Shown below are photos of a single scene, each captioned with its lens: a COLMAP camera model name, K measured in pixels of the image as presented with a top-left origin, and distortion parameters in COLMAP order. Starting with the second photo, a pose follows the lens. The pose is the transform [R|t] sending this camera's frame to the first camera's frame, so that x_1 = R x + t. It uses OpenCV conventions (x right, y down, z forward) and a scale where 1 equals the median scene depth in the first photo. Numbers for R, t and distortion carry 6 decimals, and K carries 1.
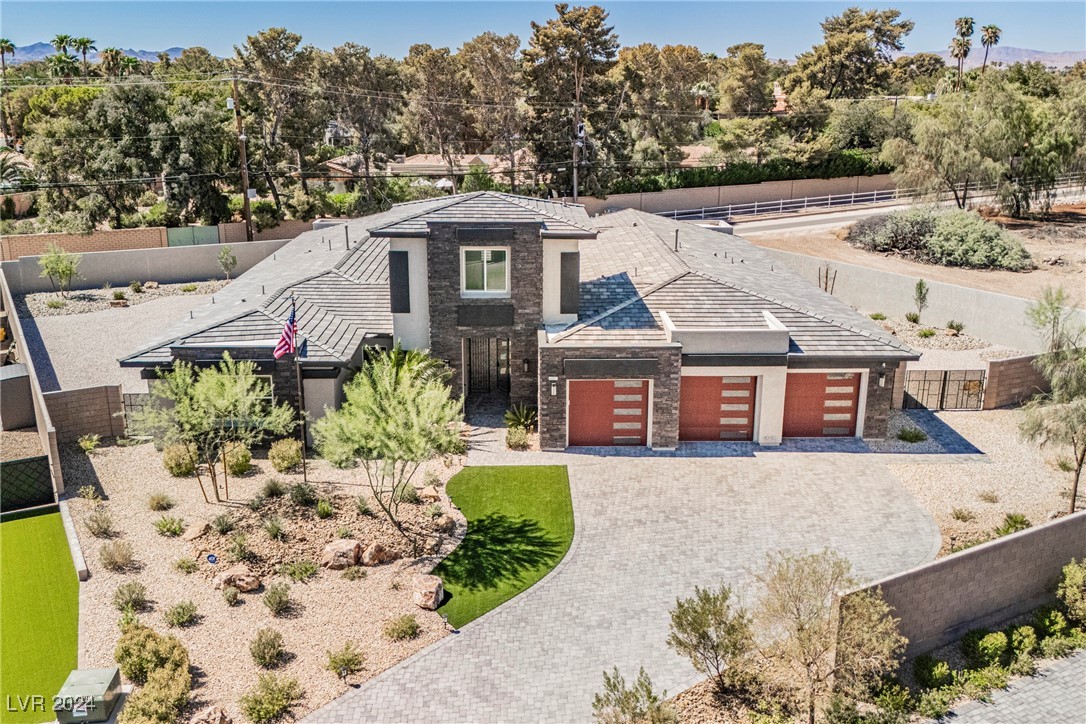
lens RADIAL K [[977.0, 0, 543.0], [0, 977.0, 362.0], [0, 0, 1]] dist [0.076337, -0.102601]
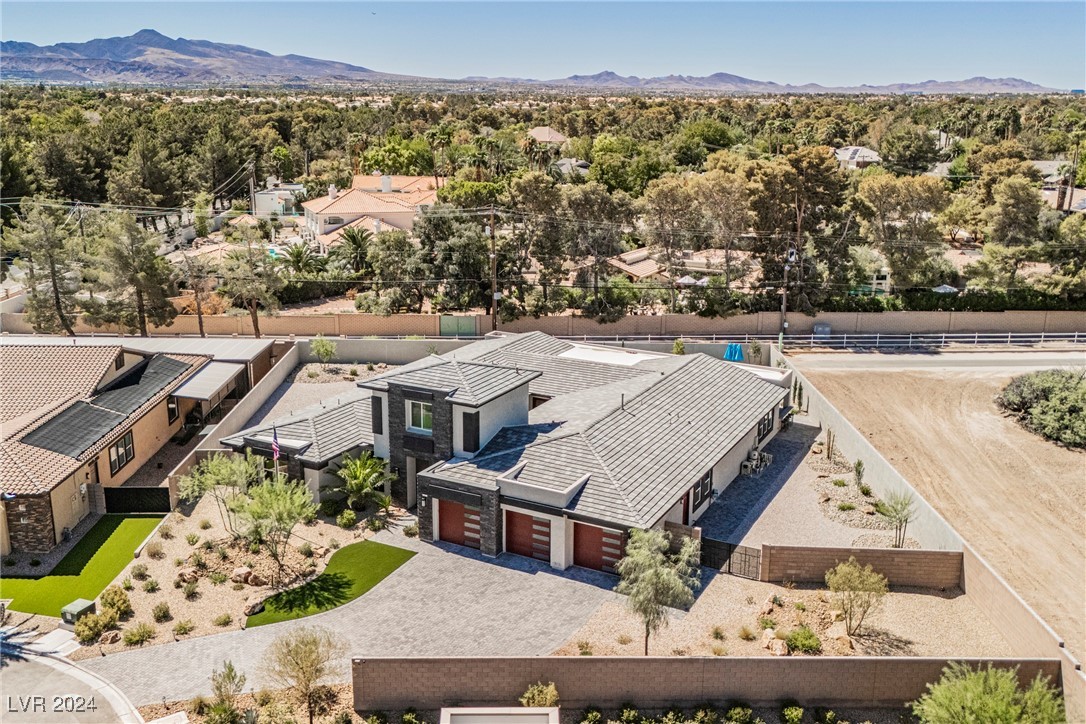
lens RADIAL K [[977.0, 0, 543.0], [0, 977.0, 362.0], [0, 0, 1]] dist [0.076337, -0.102601]
pose [[0.871579, 0.128777, -0.473040, 0.852922], [-0.139010, 0.990200, 0.013438, -0.231942], [0.470135, 0.054046, 0.880938, -0.289211]]
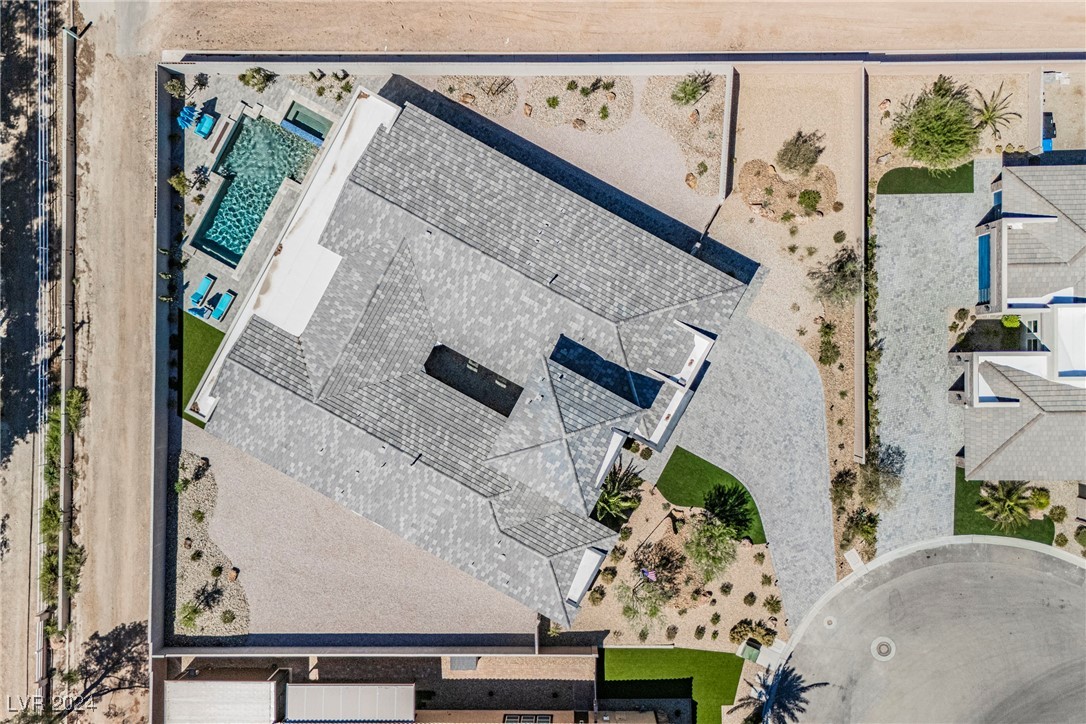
lens RADIAL K [[977.0, 0, 543.0], [0, 977.0, 362.0], [0, 0, 1]] dist [0.076337, -0.102601]
pose [[0.501073, -0.865173, -0.020012, 0.074026], [0.247427, 0.121064, 0.961314, -1.971304], [-0.829280, -0.486640, 0.274729, 0.699252]]
